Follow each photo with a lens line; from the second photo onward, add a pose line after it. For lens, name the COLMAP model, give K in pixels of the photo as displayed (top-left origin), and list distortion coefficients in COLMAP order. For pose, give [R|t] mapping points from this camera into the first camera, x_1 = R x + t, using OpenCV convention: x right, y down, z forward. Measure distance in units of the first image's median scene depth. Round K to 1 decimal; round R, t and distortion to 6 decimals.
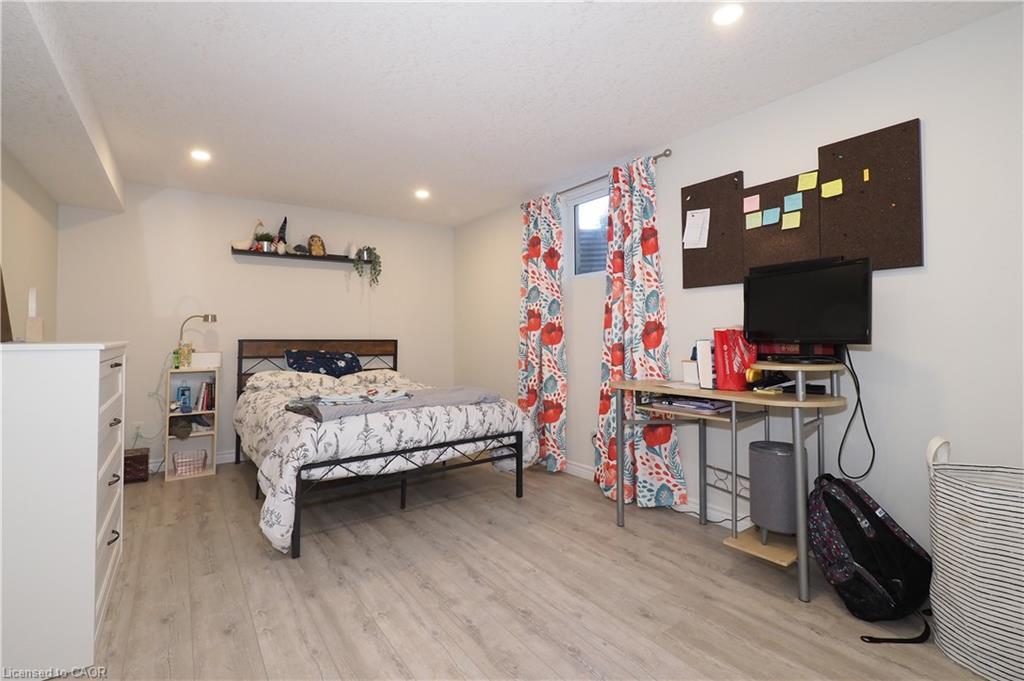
lens RADIAL K [[459.6, 0, 503.8], [0, 459.6, 337.5], [0, 0, 1]] dist [-0.005110, 0.001380]
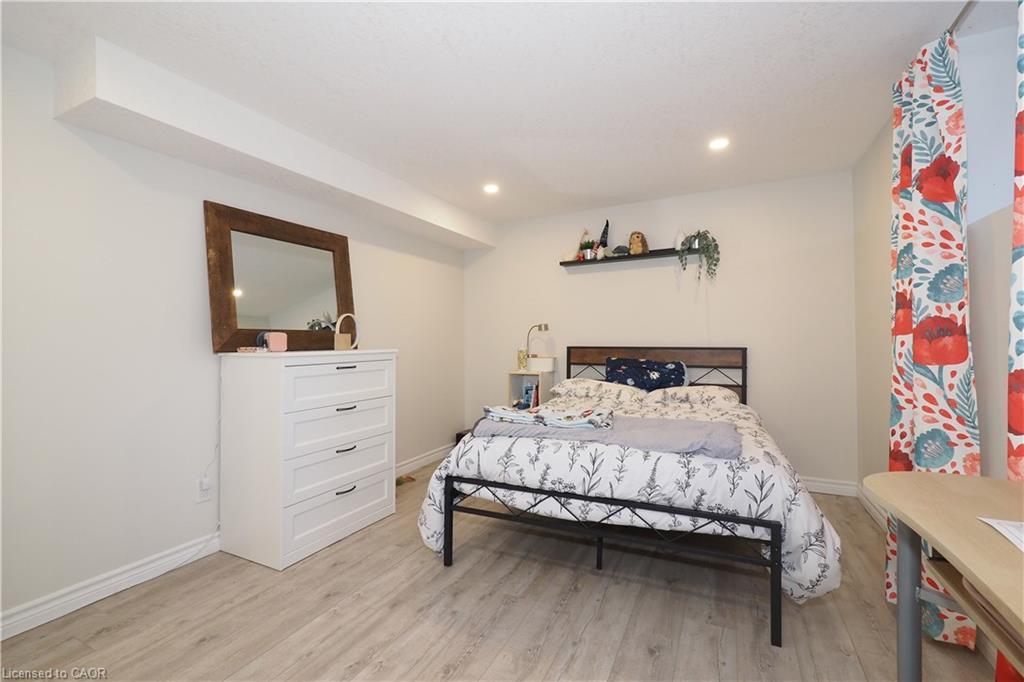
lens RADIAL K [[459.6, 0, 505.2], [0, 459.6, 340.1], [0, 0, 1]] dist [-0.005110, 0.001380]
pose [[0.464182, -0.002995, -0.885735, 0.309829], [0.003195, 0.999993, -0.001707, -0.009192], [0.885734, -0.002038, 0.464189, 0.395928]]
